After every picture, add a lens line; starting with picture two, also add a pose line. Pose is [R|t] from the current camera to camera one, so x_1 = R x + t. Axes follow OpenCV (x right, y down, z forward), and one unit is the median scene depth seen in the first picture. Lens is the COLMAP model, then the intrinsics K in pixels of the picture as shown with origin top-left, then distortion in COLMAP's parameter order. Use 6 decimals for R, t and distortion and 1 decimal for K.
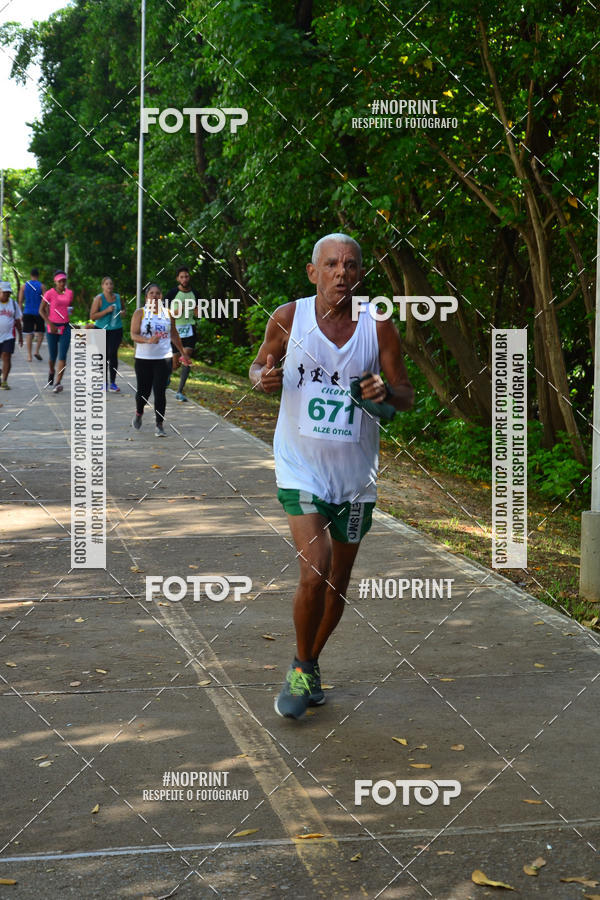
lens RADIAL K [[2621.8, 0, 300.0], [0, 2621.8, 450.0], [0, 0, 1]] dist [0.239024, 0.599783]
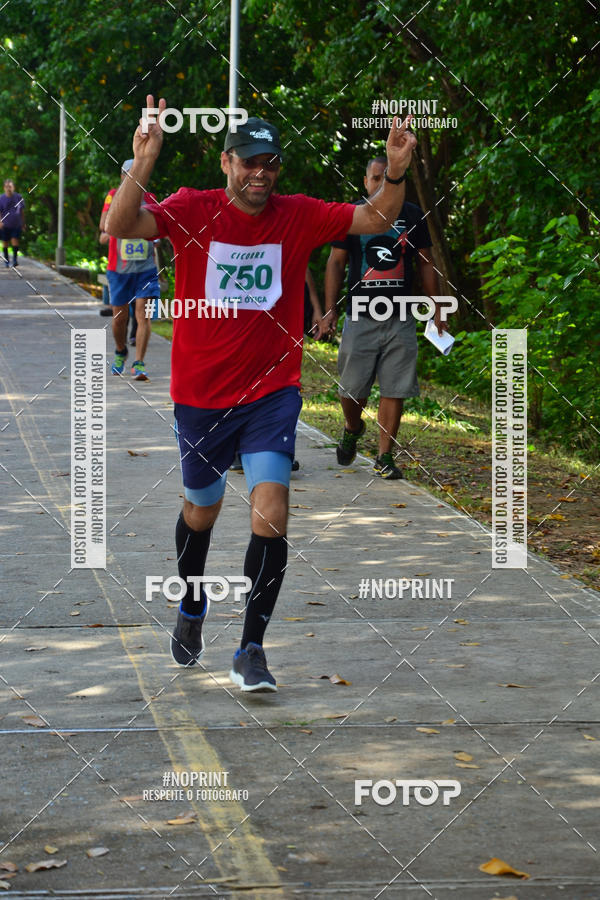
lens RADIAL K [[3481.6, 0, 334.8], [0, 3481.6, 449.7], [0, 0, 1]] dist [0.123642, 3.755055]
pose [[0.999996, 0.002044, -0.001870, -0.036053], [-0.002025, 0.999951, 0.009693, -0.020056], [0.001889, -0.009689, 0.999951, 0.334342]]
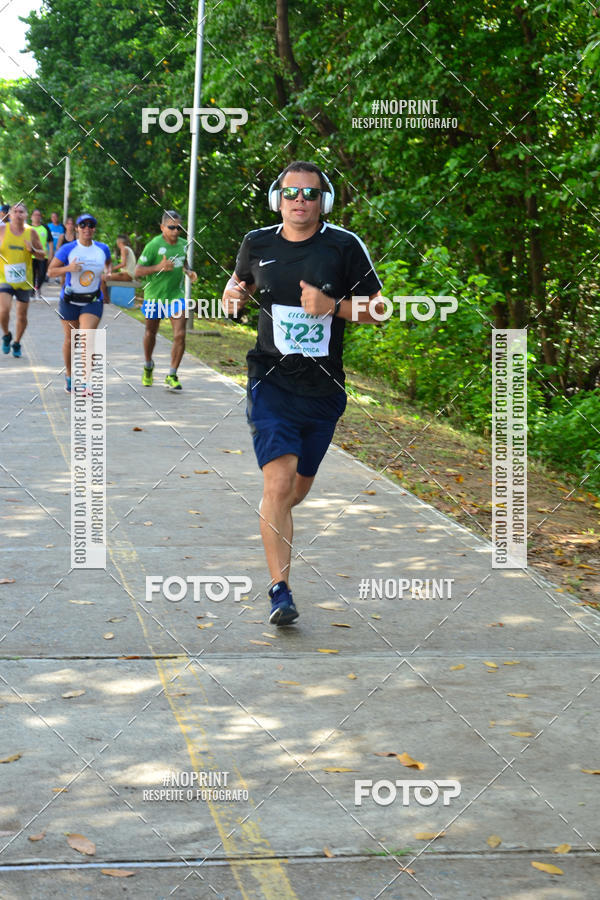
lens RADIAL K [[1867.0, 0, 319.6], [0, 1867.0, 448.8], [0, 0, 1]] dist [-0.019494, 0.425424]
pose [[0.997457, 0.029314, 0.064960, -0.049925], [-0.032846, 0.998001, 0.053990, -0.027678], [-0.063248, -0.055986, 0.996426, 0.456500]]
